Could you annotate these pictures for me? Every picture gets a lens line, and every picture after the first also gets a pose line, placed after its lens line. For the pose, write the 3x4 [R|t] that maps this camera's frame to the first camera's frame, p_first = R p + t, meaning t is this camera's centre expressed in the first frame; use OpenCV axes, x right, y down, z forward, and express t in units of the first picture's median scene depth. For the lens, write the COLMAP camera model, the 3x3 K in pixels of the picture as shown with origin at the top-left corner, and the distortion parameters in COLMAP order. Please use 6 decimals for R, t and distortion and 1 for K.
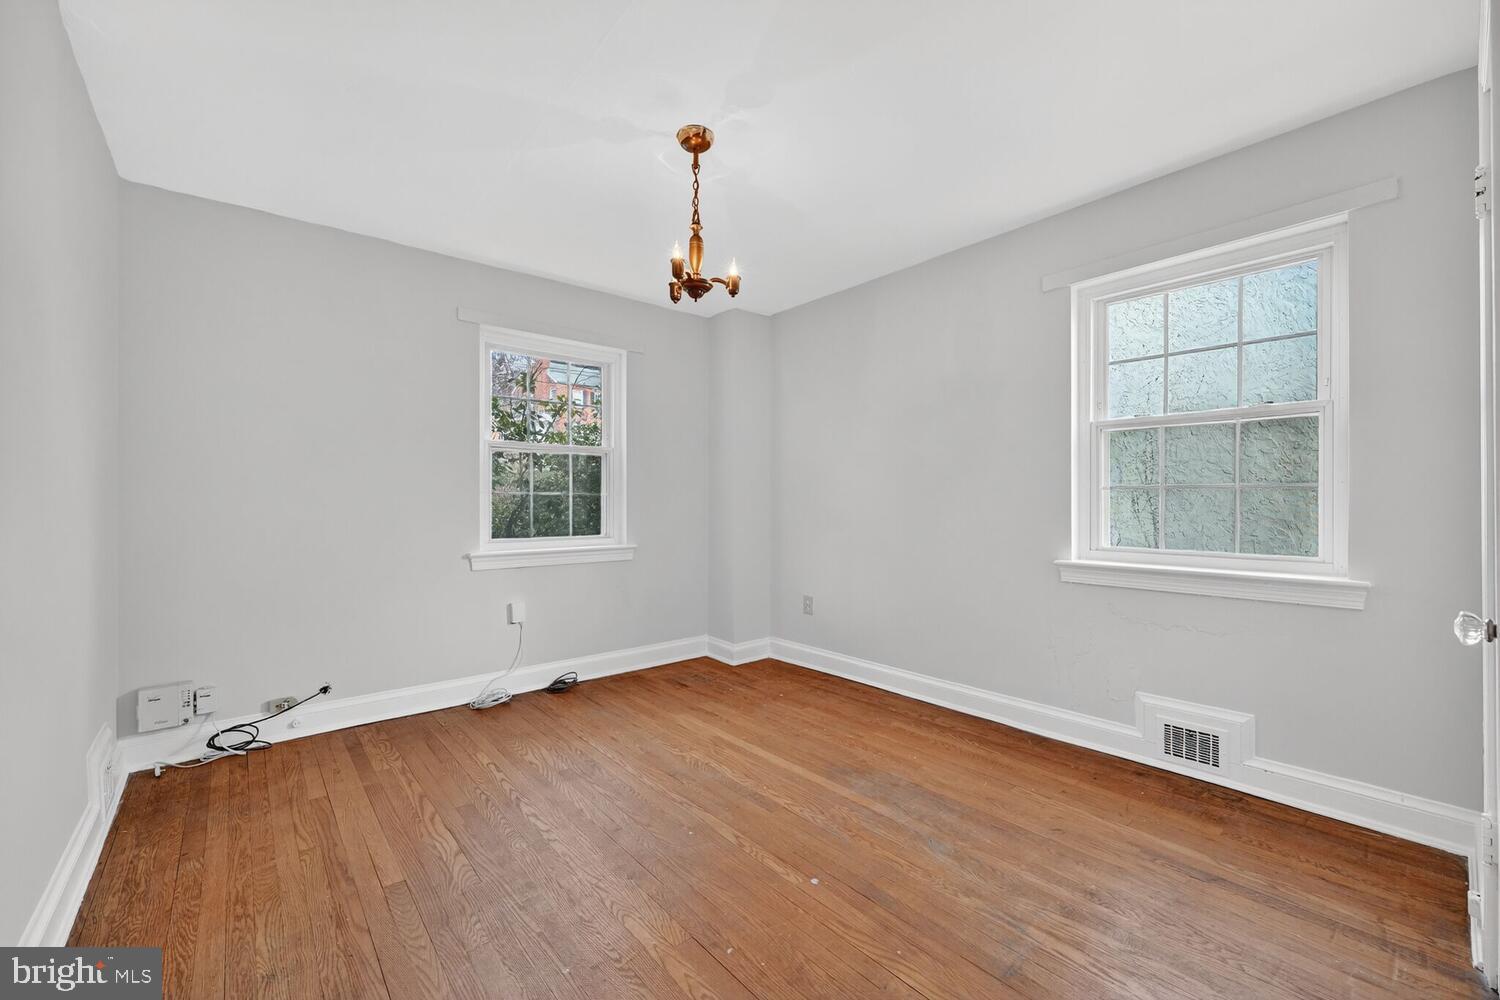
lens RADIAL K [[603.3, 0, 744.0], [0, 603.3, 501.2], [0, 0, 1]] dist [-0.000437, -0.000400]
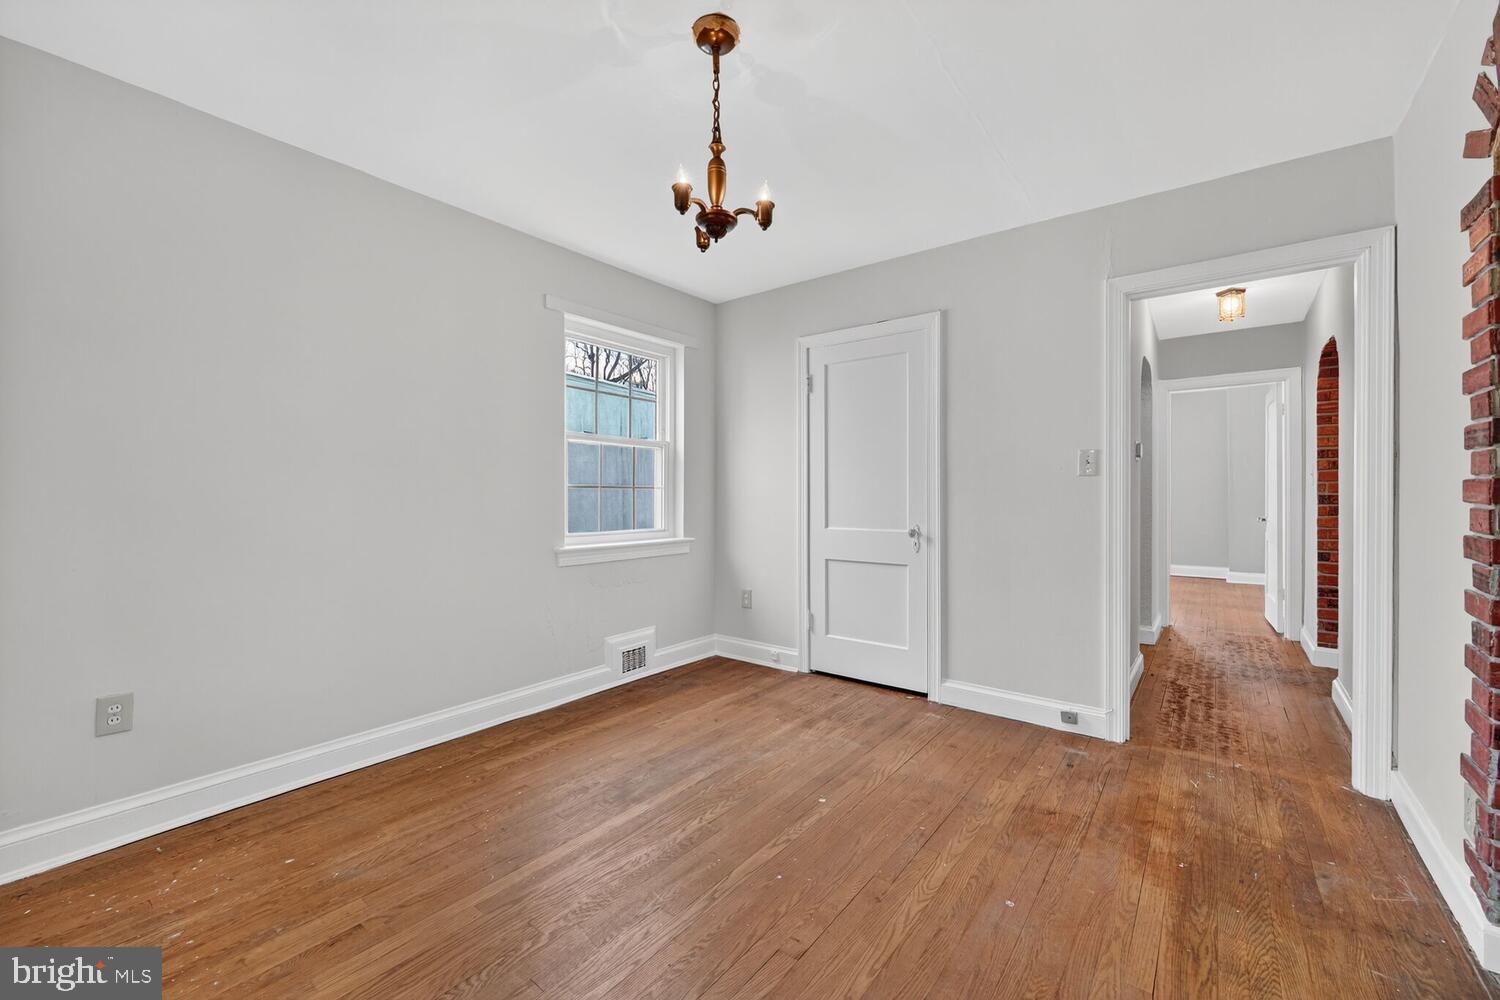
lens RADIAL K [[603.3, 0, 745.6], [0, 603.3, 498.8], [0, 0, 1]] dist [-0.000437, -0.000400]
pose [[-0.205026, -0.001723, 0.978755, -0.788285], [0.001470, 0.999997, 0.002068, 0.001299], [-0.978755, 0.001863, -0.205023, 1.037265]]
